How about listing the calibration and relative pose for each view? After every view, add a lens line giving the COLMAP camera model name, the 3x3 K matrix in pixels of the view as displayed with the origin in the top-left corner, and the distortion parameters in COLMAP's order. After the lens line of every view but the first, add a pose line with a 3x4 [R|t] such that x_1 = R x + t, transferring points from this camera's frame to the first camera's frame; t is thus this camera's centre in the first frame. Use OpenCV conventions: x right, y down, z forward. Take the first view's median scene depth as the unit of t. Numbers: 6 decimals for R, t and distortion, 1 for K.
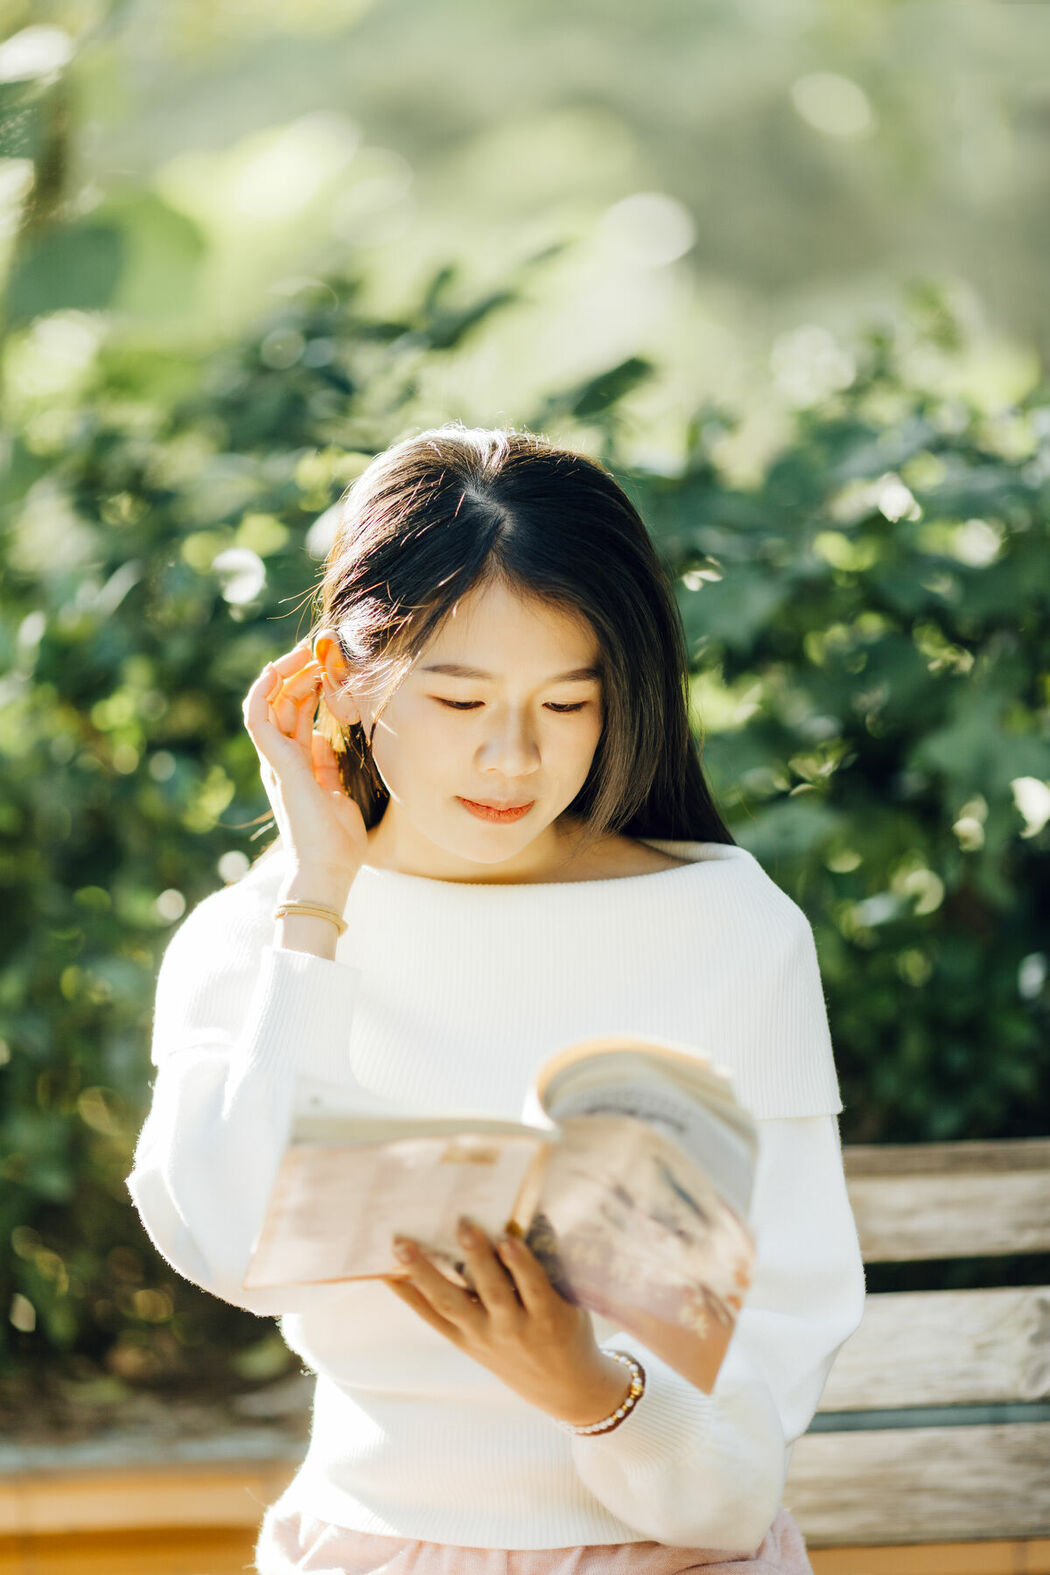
lens RADIAL K [[7360.9, 0, 521.1], [0, 7360.9, 775.5], [0, 0, 1]] dist [1.112118, 0.000000]
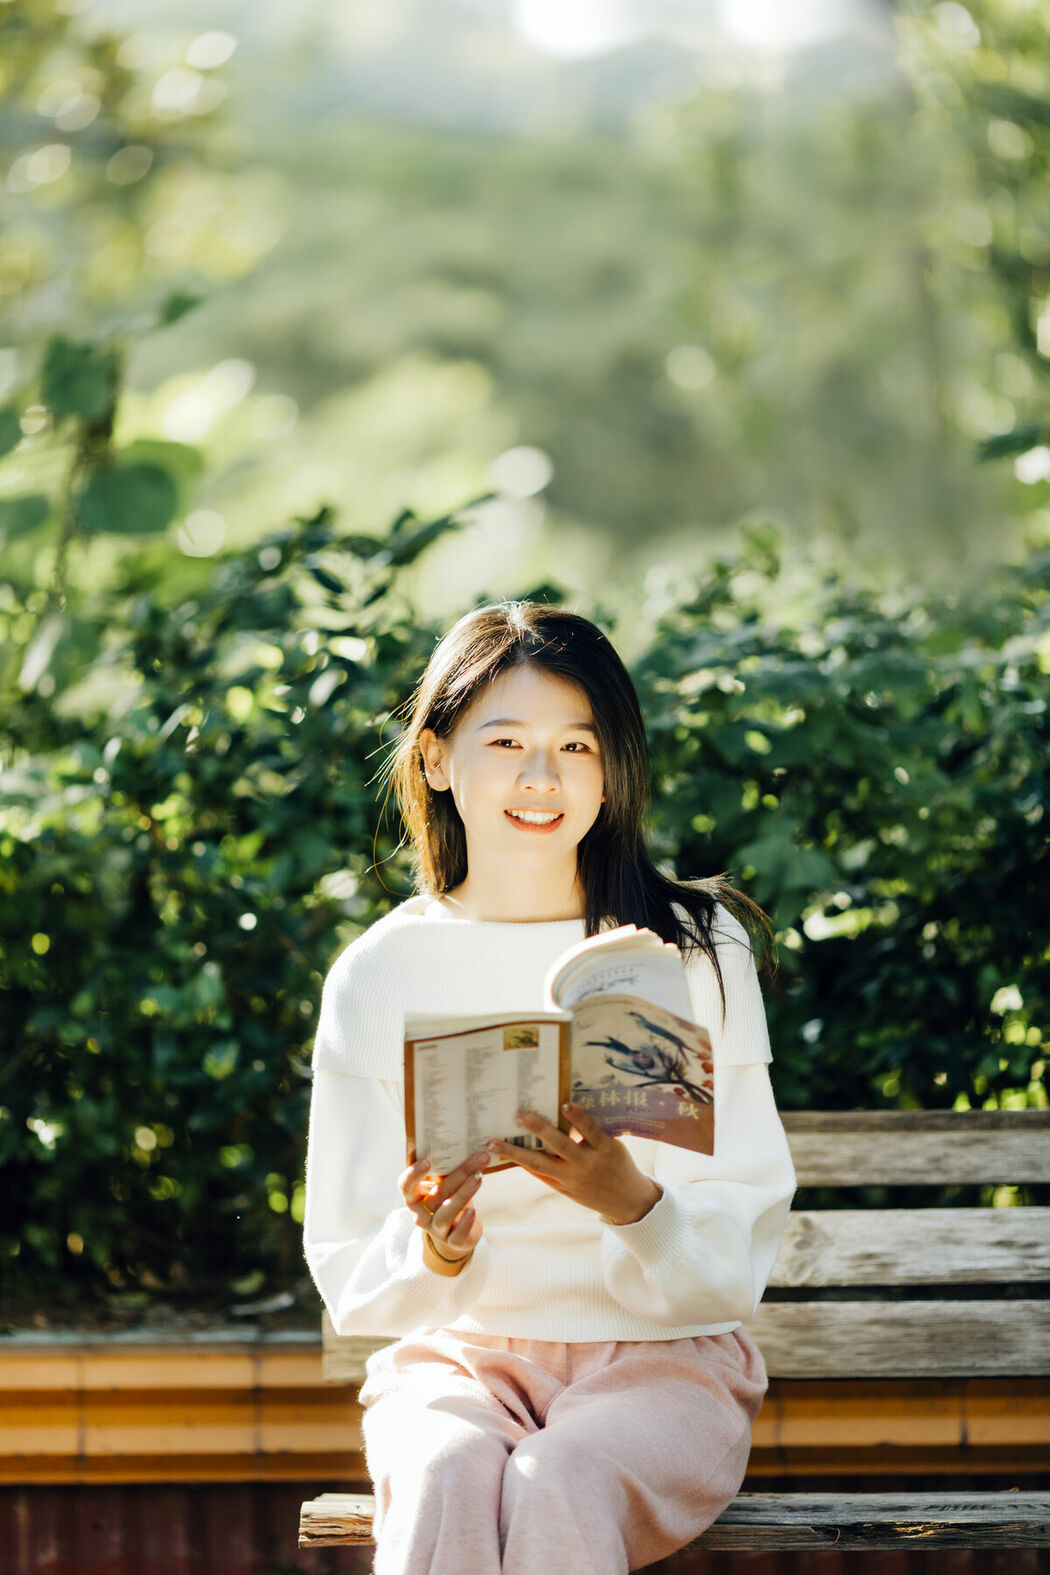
lens RADIAL K [[7360.9, 0, 522.7], [0, 7360.9, 789.2], [0, 0, 1]] dist [1.112118, 0.000000]
pose [[0.998828, 0.041716, 0.024544, -0.025213], [-0.040993, 0.998731, -0.029269, 0.029312], [-0.025734, 0.028229, 0.999270, -0.461725]]
